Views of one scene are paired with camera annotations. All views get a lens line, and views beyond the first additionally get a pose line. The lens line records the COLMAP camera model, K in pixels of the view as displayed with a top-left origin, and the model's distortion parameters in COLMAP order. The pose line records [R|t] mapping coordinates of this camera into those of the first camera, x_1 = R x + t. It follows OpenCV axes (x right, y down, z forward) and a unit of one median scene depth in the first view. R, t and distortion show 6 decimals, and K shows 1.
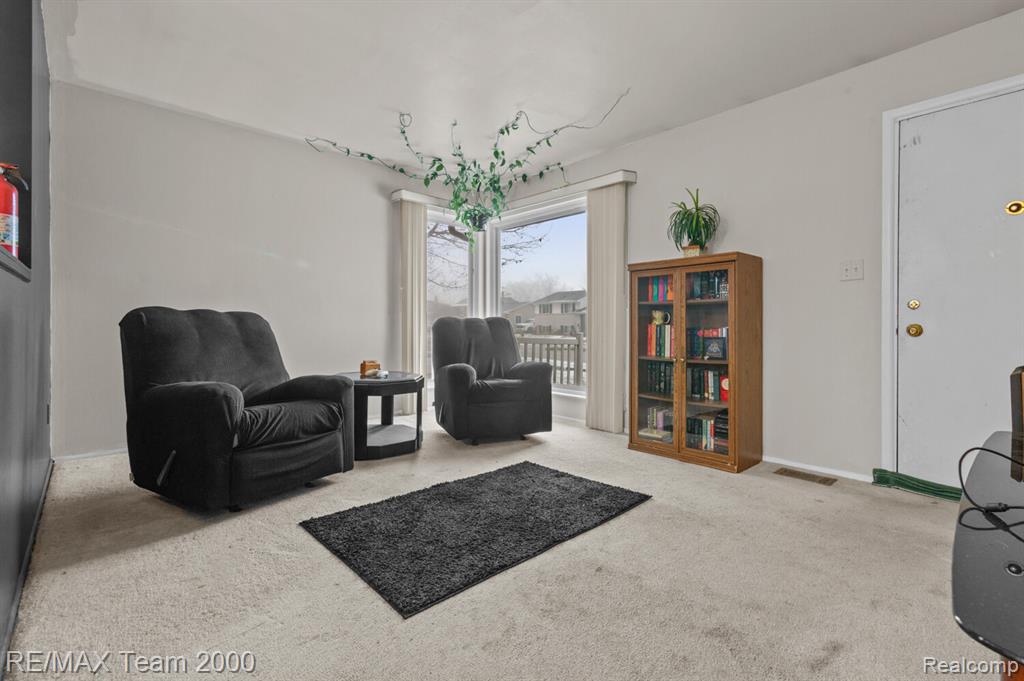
lens RADIAL K [[467.6, 0, 533.8], [0, 467.6, 328.3], [0, 0, 1]] dist [0.001747, 0.000104]
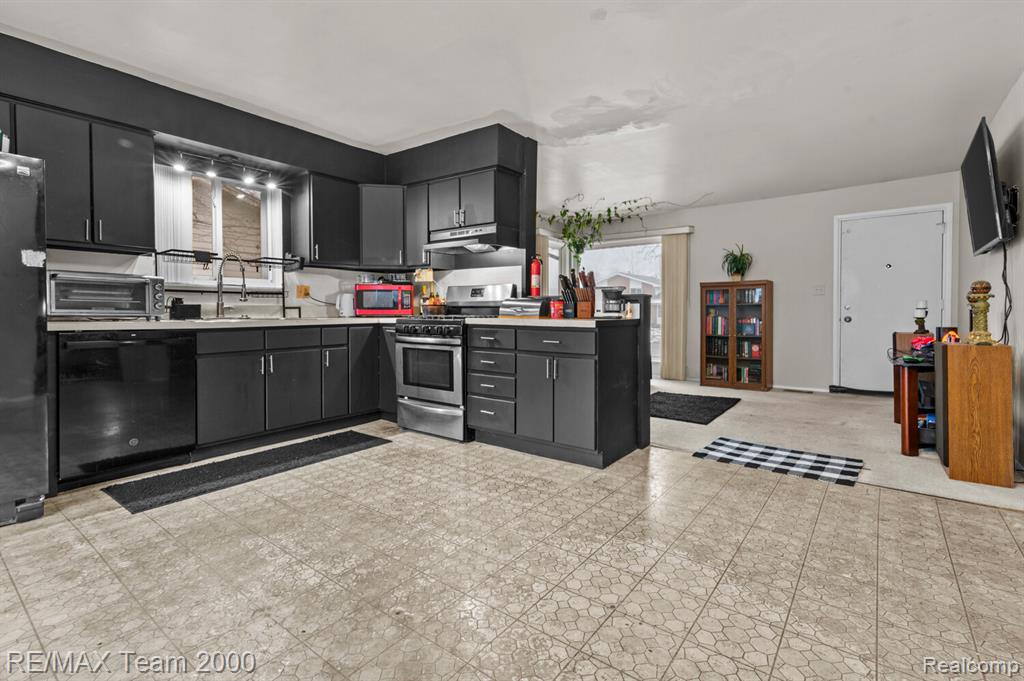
lens RADIAL K [[469.0, 0, 549.8], [0, 469.0, 320.3], [0, 0, 1]] dist [0.027073, -0.000126]
pose [[0.979680, -0.007675, 0.200420, -0.767859], [0.006035, 0.999943, 0.008795, -0.014667], [-0.200476, -0.007407, 0.979671, -0.685350]]
